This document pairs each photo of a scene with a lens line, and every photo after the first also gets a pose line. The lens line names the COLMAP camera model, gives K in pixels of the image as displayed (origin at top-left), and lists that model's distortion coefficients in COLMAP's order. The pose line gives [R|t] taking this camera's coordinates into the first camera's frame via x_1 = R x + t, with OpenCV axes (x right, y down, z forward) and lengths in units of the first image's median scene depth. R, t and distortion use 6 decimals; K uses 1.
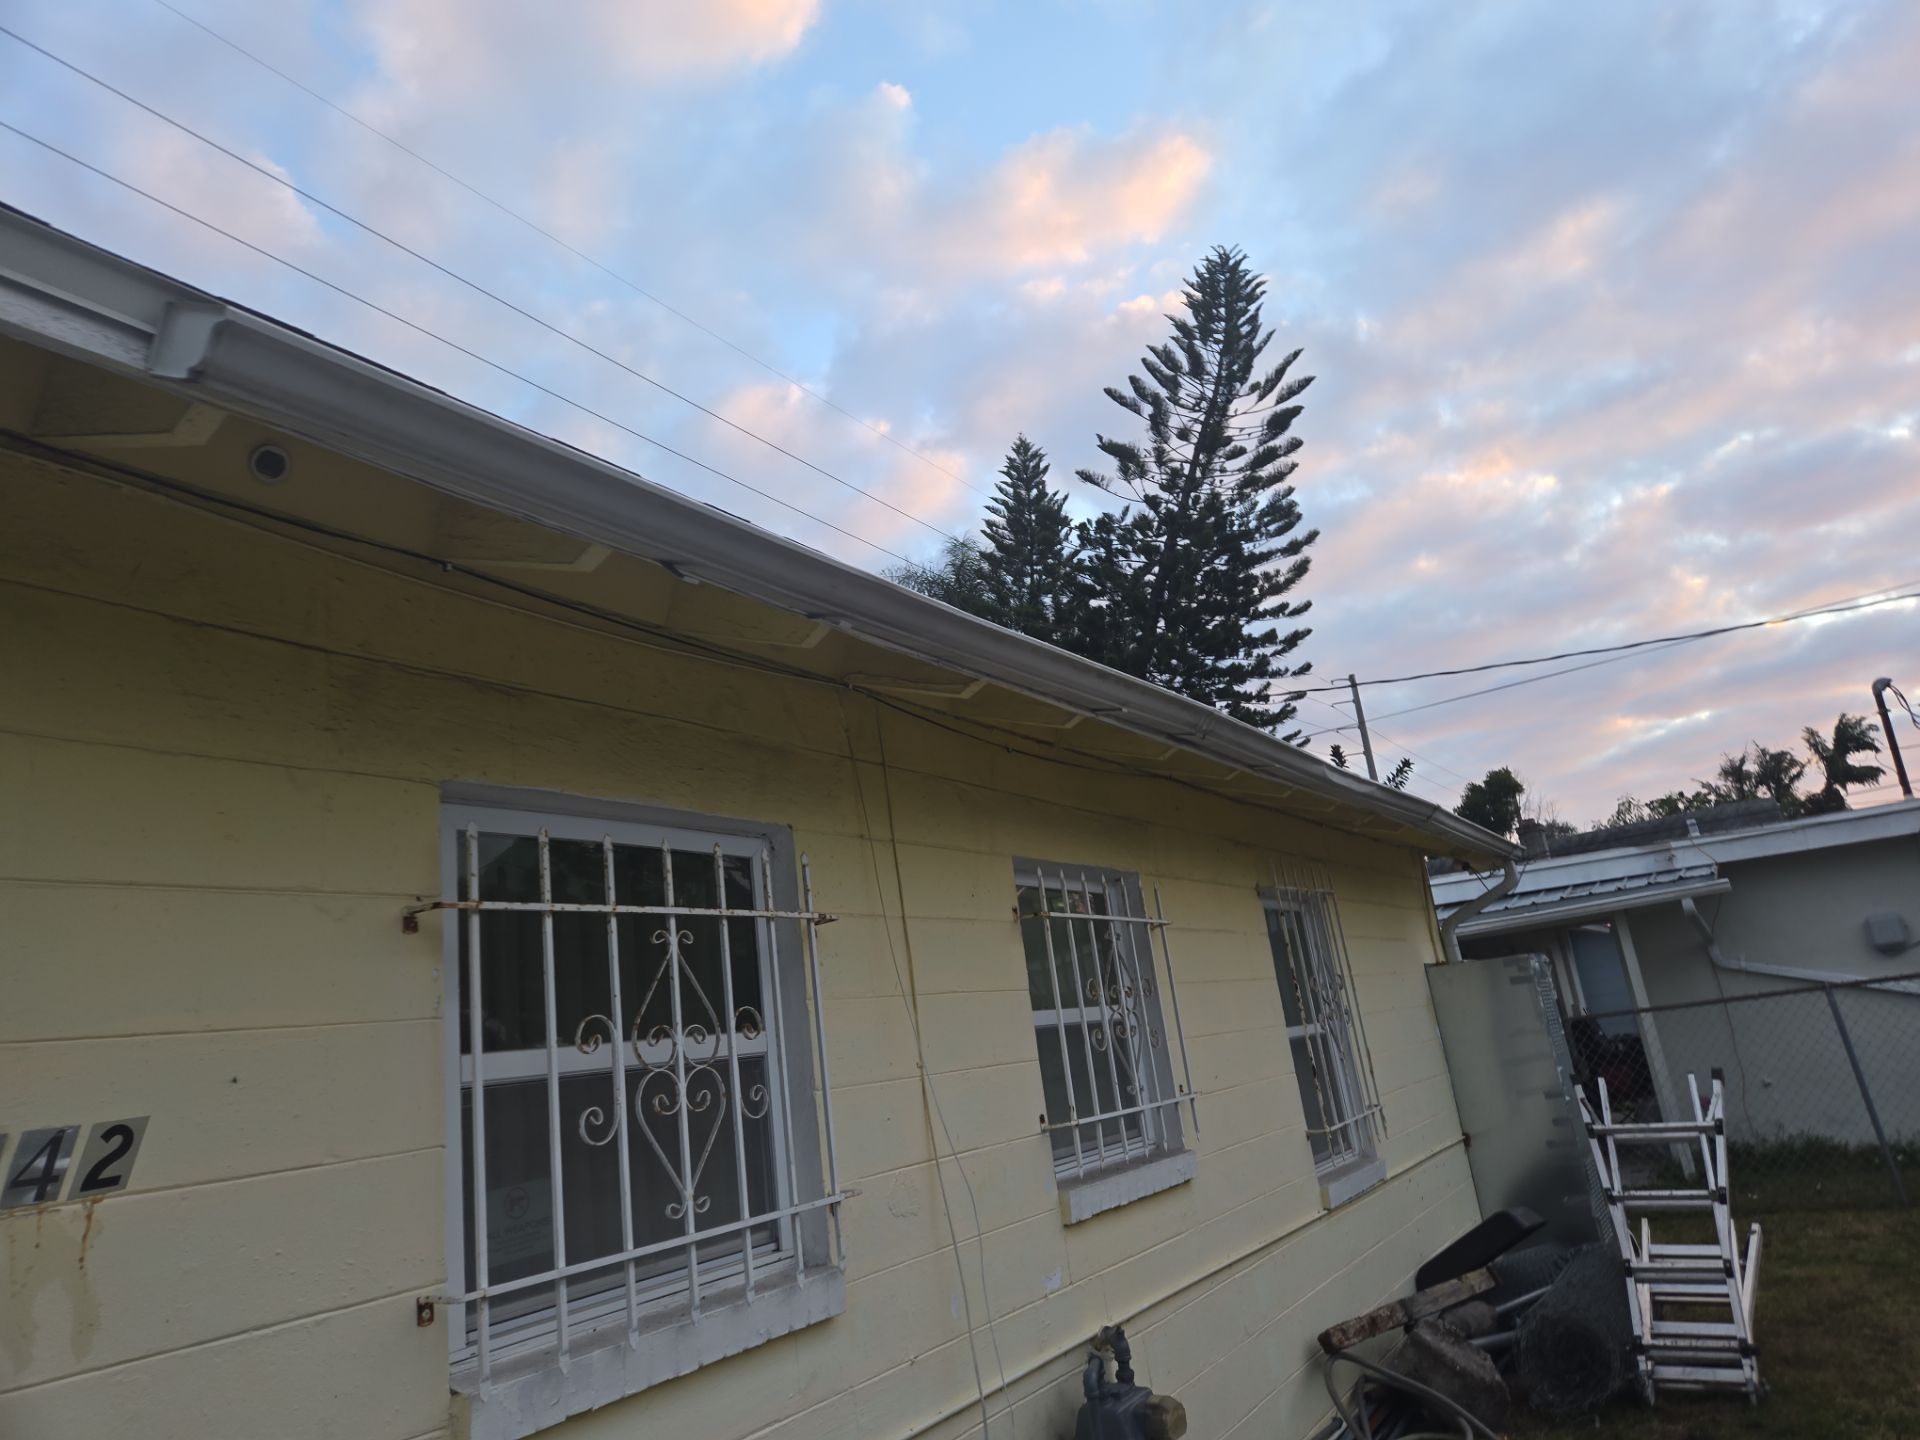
lens RADIAL K [[1278.2, 0, 977.9], [0, 1278.2, 720.4], [0, 0, 1]] dist [0.074871, -0.059758]
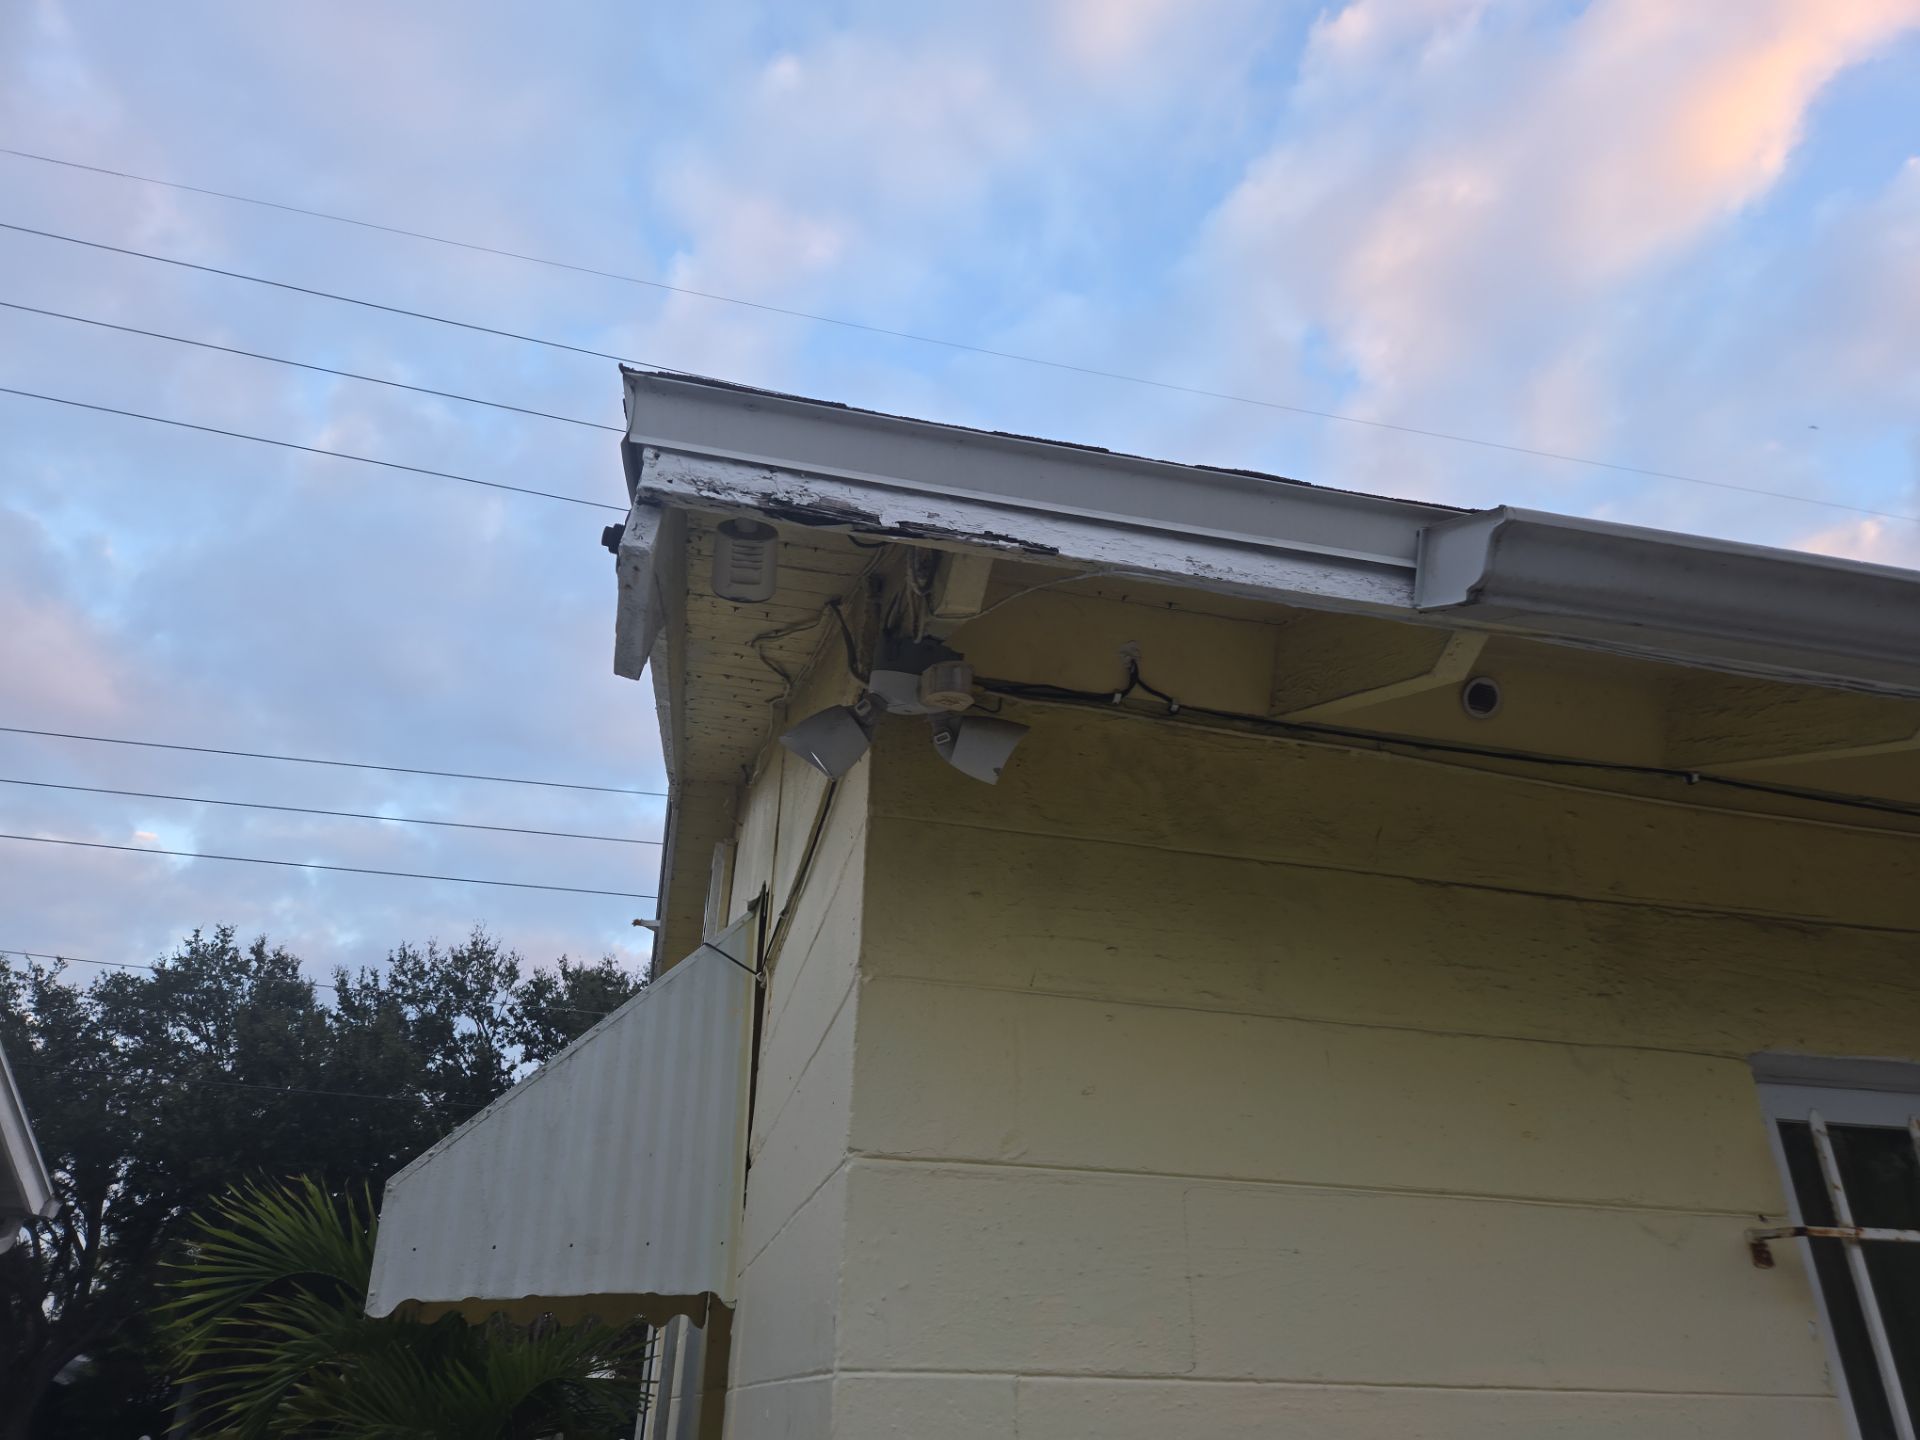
lens RADIAL K [[1278.2, 0, 956.7], [0, 1278.2, 716.2], [0, 0, 1]] dist [0.074871, -0.059758]
pose [[0.696389, -0.205705, -0.687552, -0.181391], [0.077557, 0.974001, -0.212852, -0.021340], [0.713461, 0.094903, 0.694238, 0.116231]]
